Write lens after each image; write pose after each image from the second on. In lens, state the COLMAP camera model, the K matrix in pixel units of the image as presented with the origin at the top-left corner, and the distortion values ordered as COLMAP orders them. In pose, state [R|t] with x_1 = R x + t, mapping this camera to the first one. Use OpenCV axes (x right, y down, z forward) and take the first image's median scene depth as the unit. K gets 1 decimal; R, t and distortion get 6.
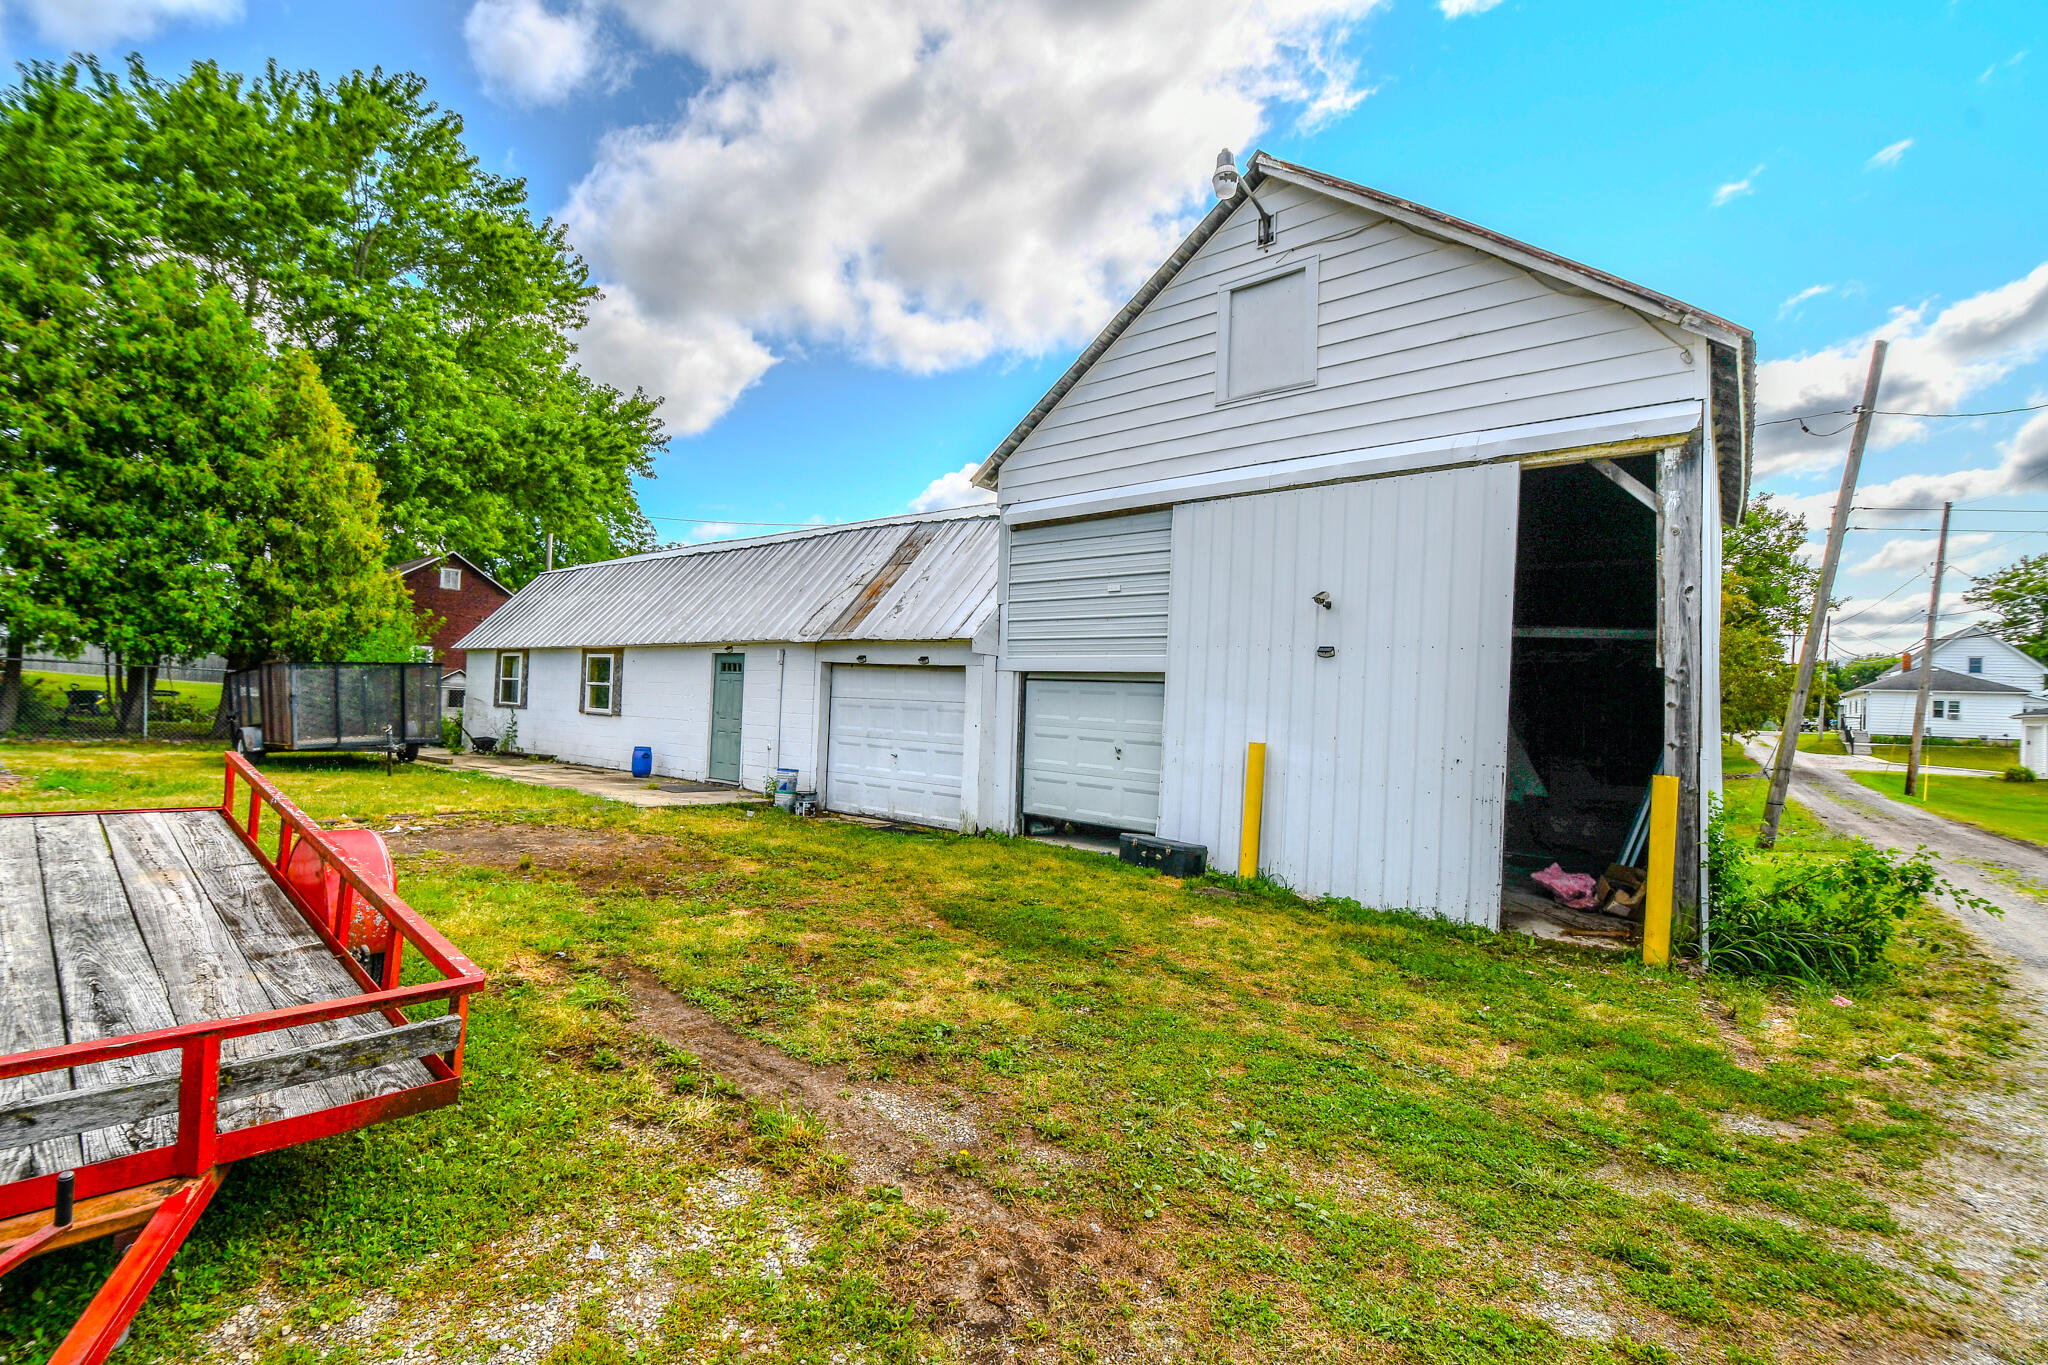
lens RADIAL K [[892.3, 0, 996.2], [0, 892.3, 693.8], [0, 0, 1]] dist [0.008149, -0.016442]
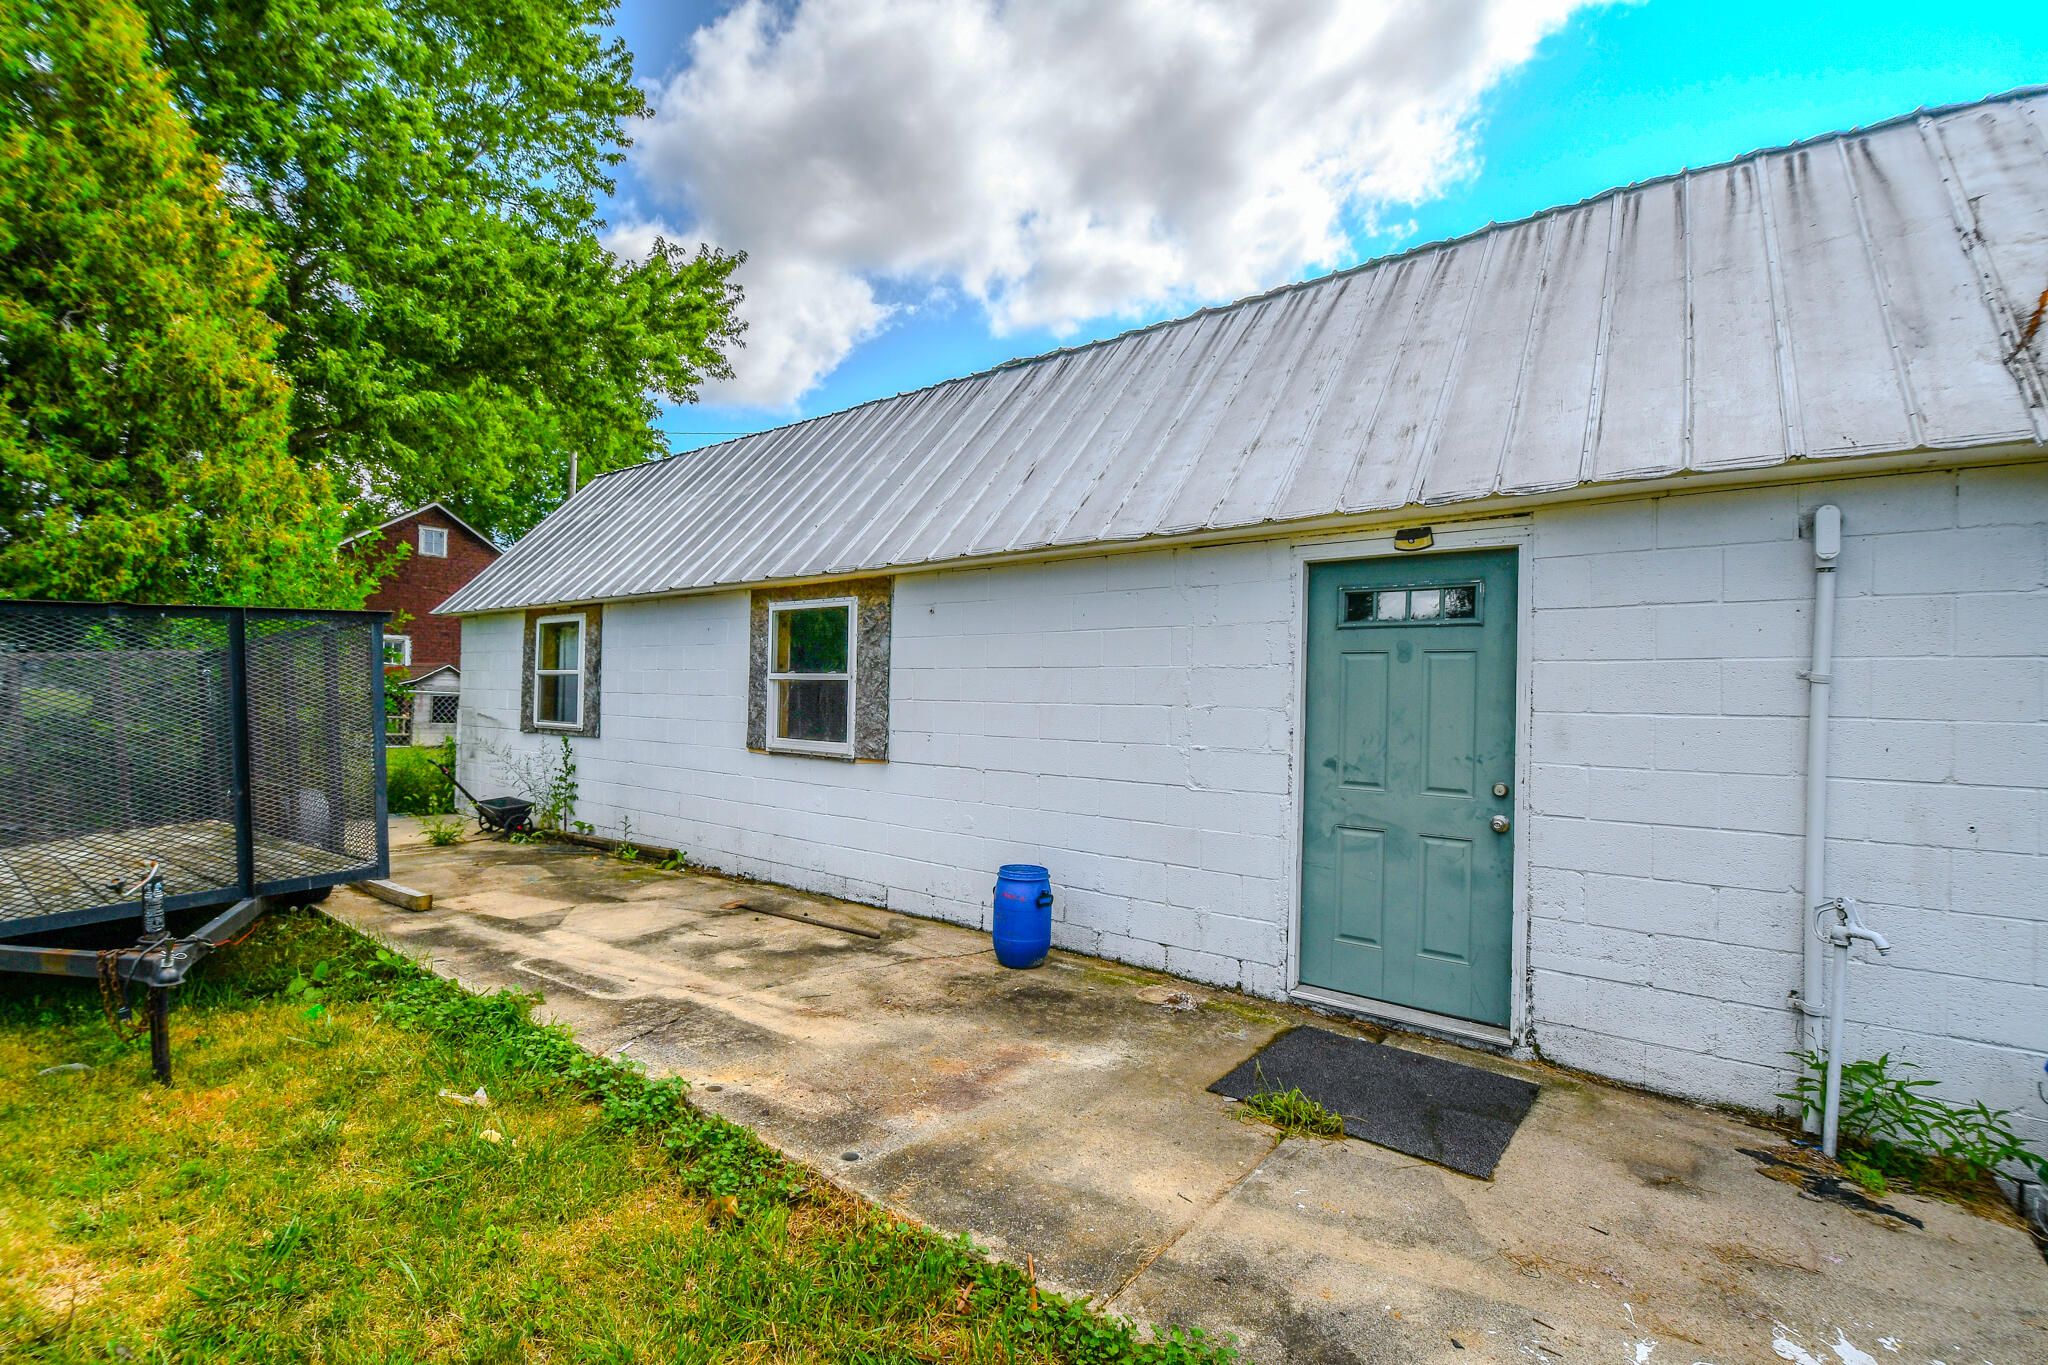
lens RADIAL K [[894.3, 0, 1012.6], [0, 894.3, 700.8], [0, 0, 1]] dist [-0.025199, -0.000447]
pose [[0.999528, -0.018156, 0.024780, -0.328278], [0.017820, 0.999747, 0.013716, -0.004111], [-0.025023, -0.013268, 0.999599, 0.548052]]
